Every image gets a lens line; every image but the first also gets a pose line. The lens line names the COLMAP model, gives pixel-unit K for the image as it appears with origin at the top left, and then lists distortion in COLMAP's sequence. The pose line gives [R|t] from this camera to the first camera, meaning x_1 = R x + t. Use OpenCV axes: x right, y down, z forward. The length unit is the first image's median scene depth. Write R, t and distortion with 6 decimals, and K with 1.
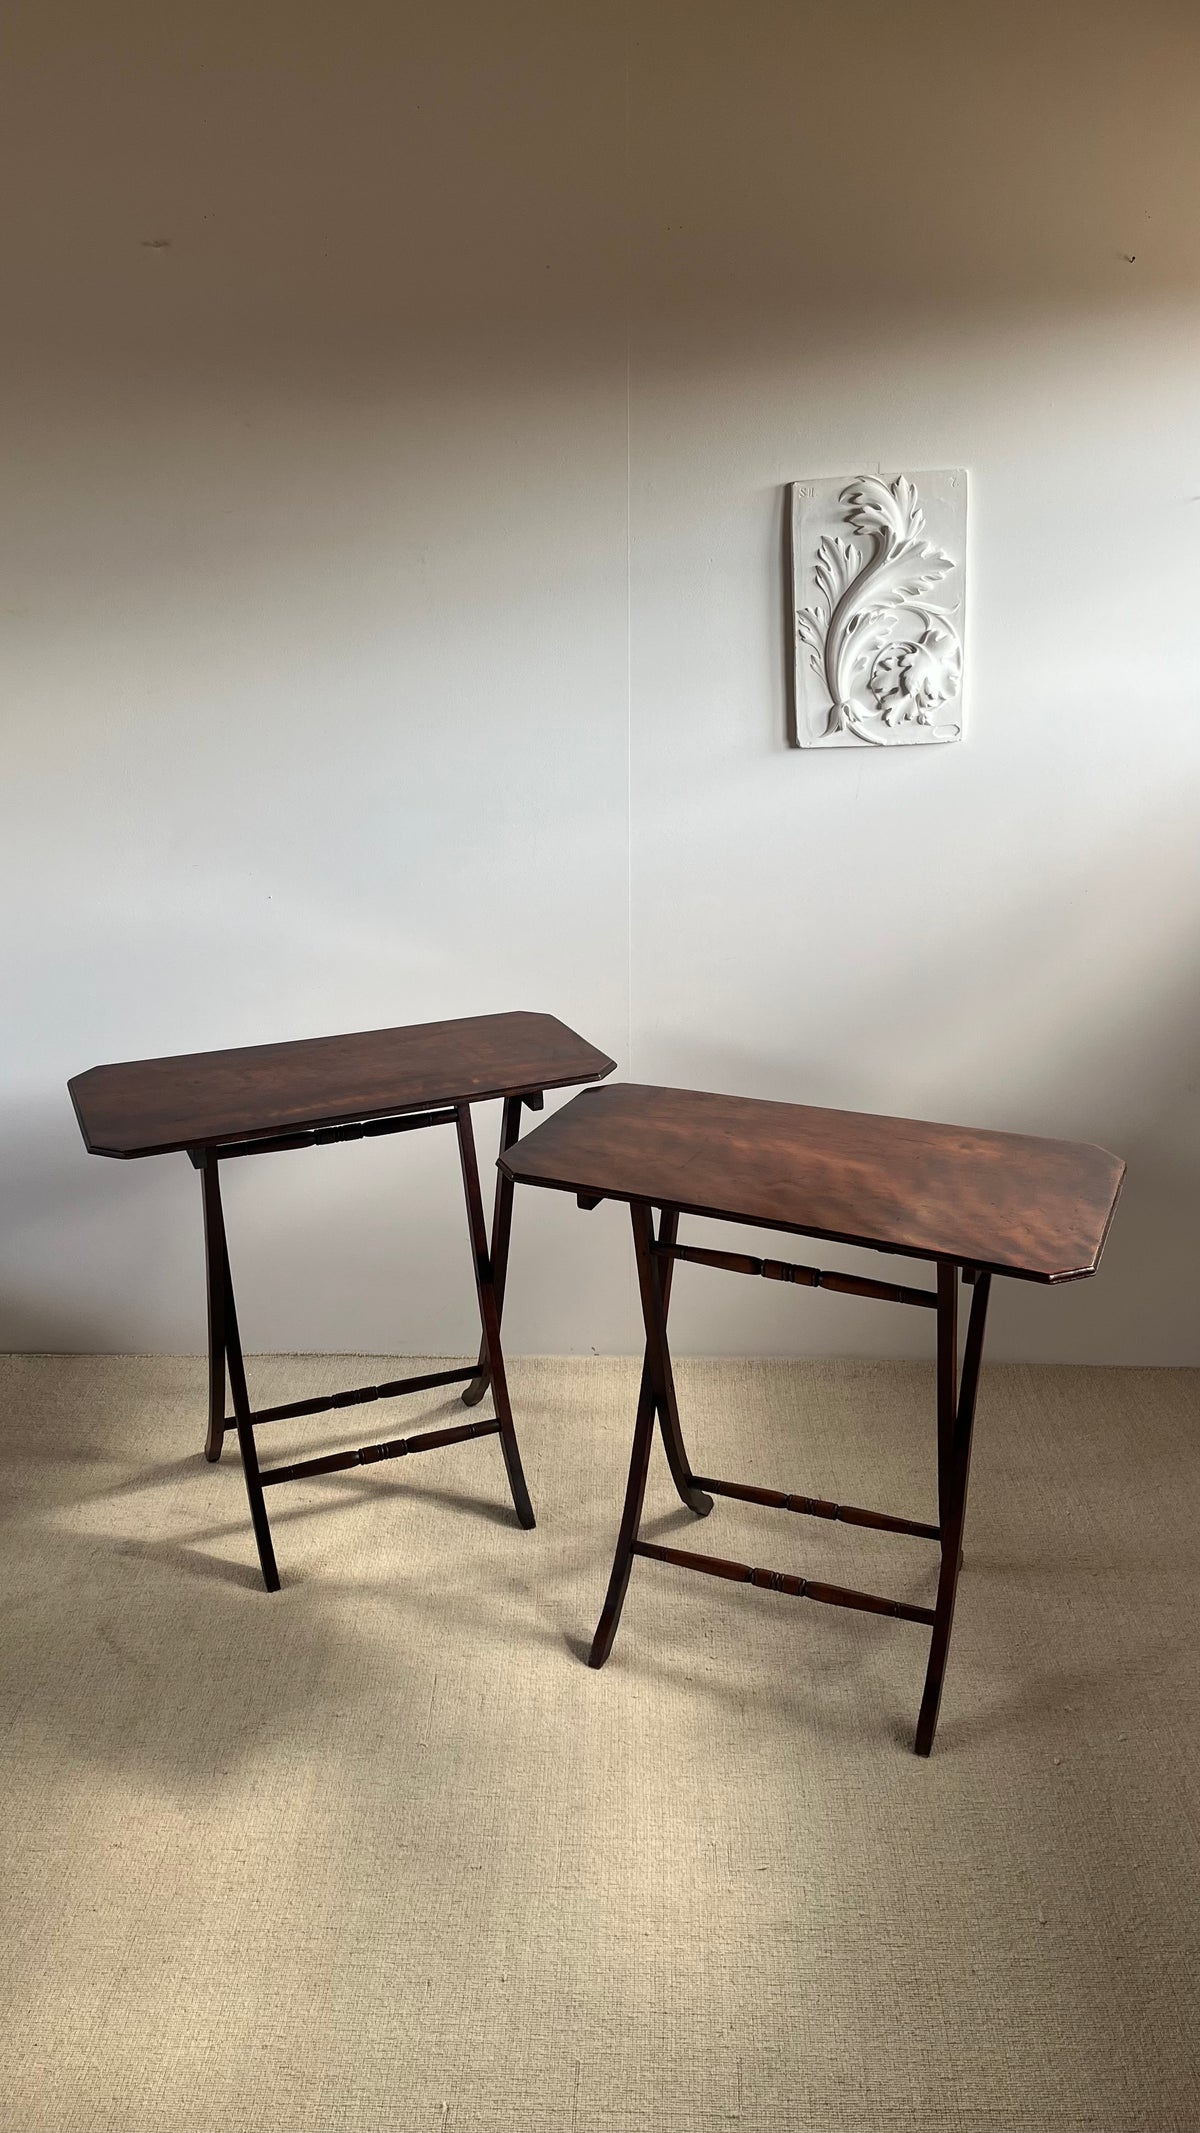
lens RADIAL K [[1558.6, 0, 609.8], [0, 1558.6, 1066.1], [0, 0, 1]] dist [0.030632, -0.056424]
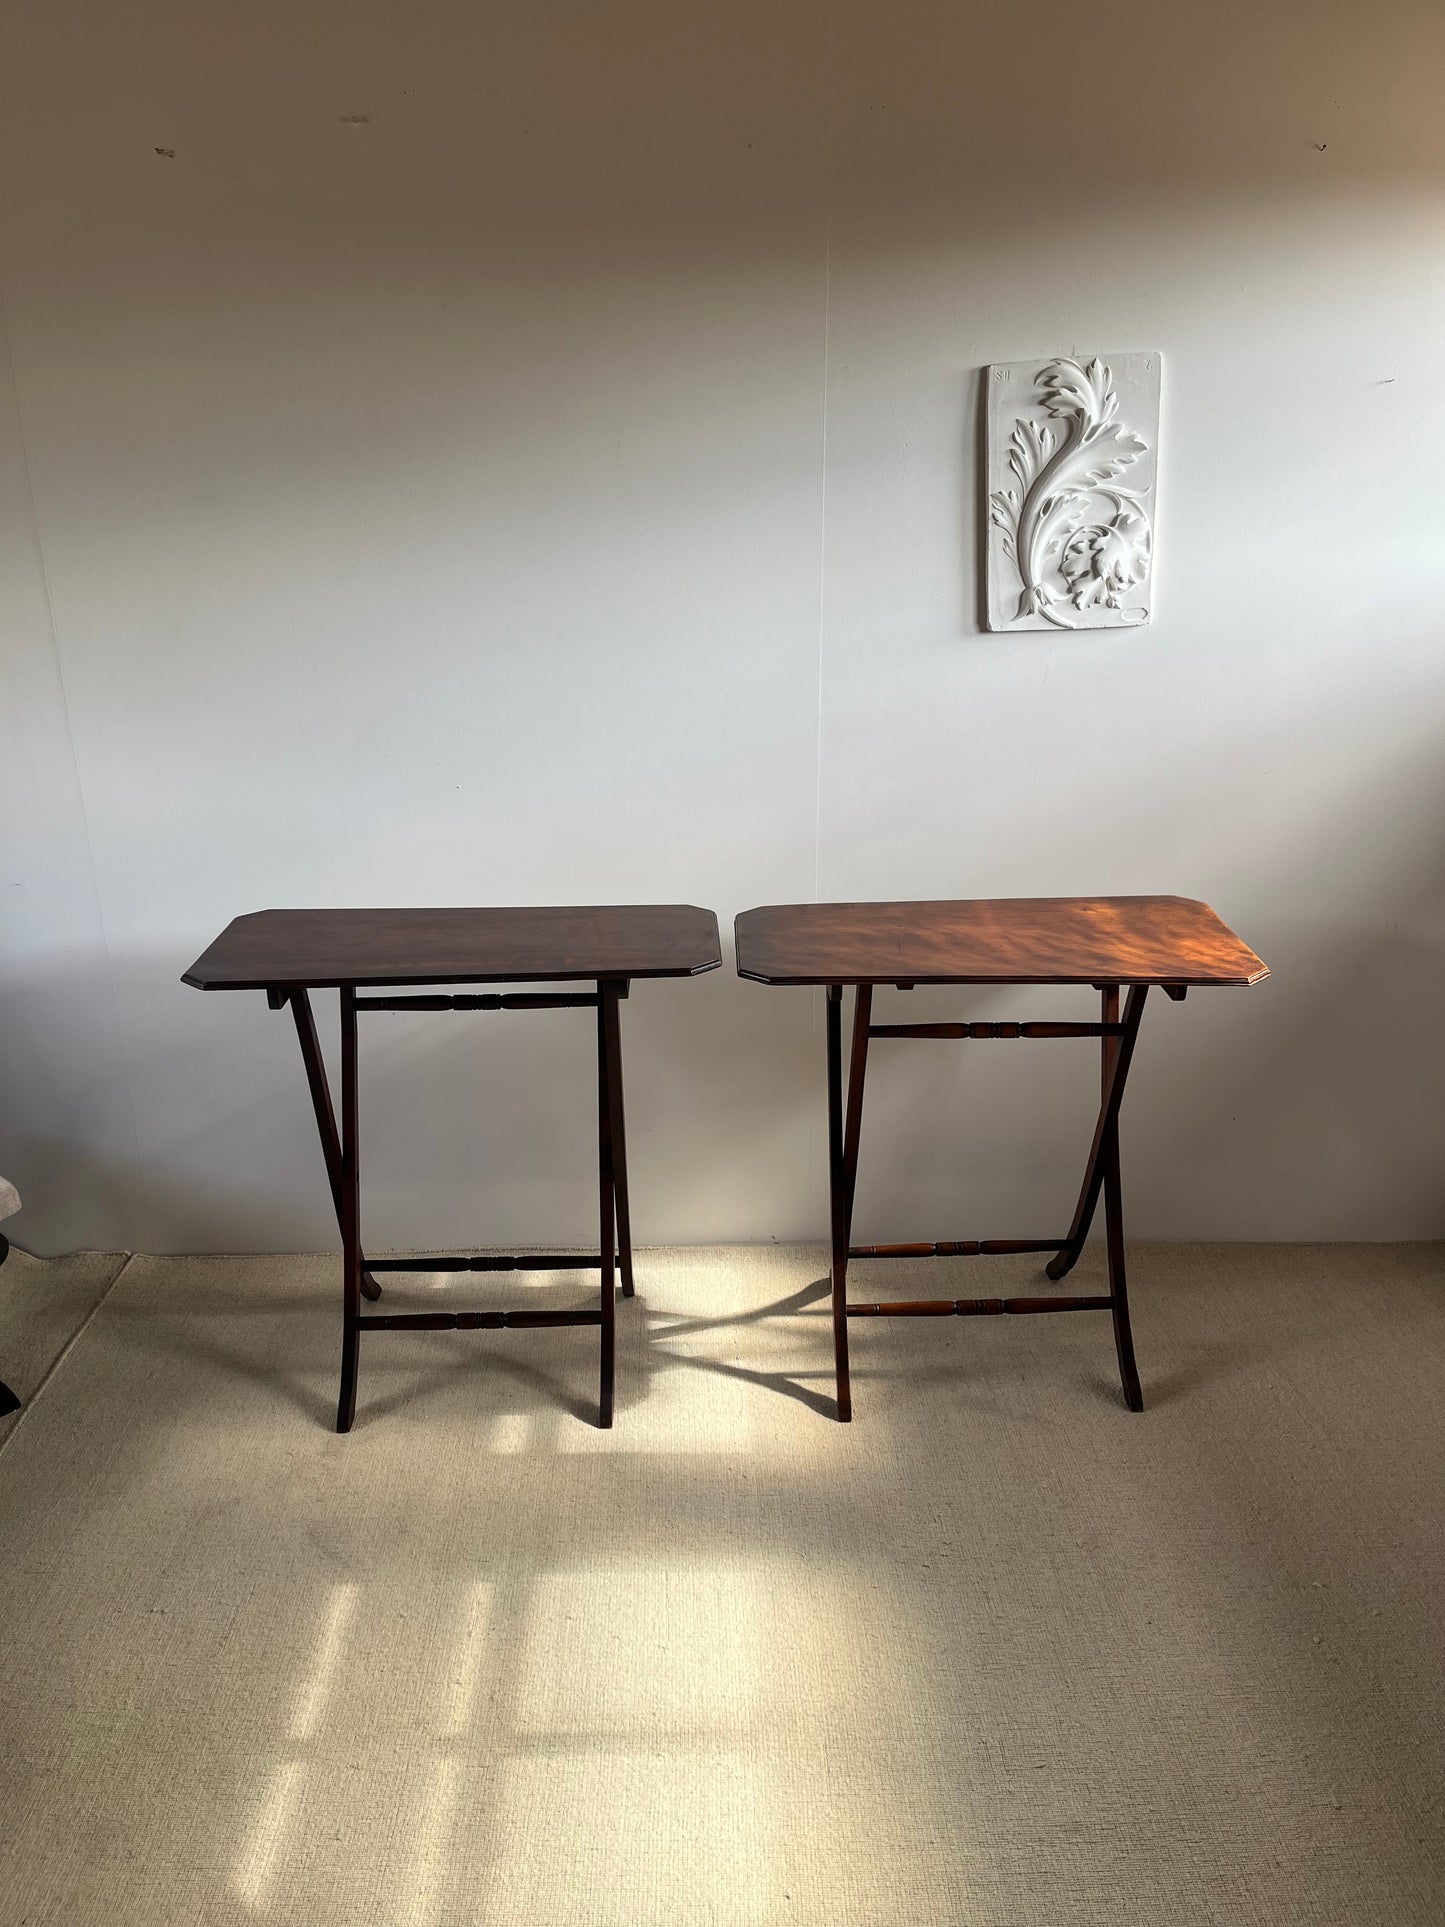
lens RADIAL K [[1405.2, 0, 720.5], [0, 1405.2, 967.9], [0, 0, 1]] dist [0.043041, -0.079687]
pose [[0.998899, -0.013823, 0.044831, -0.111984], [0.014879, 0.999617, -0.023313, 0.037181], [-0.044491, 0.023954, 0.998723, 0.117158]]
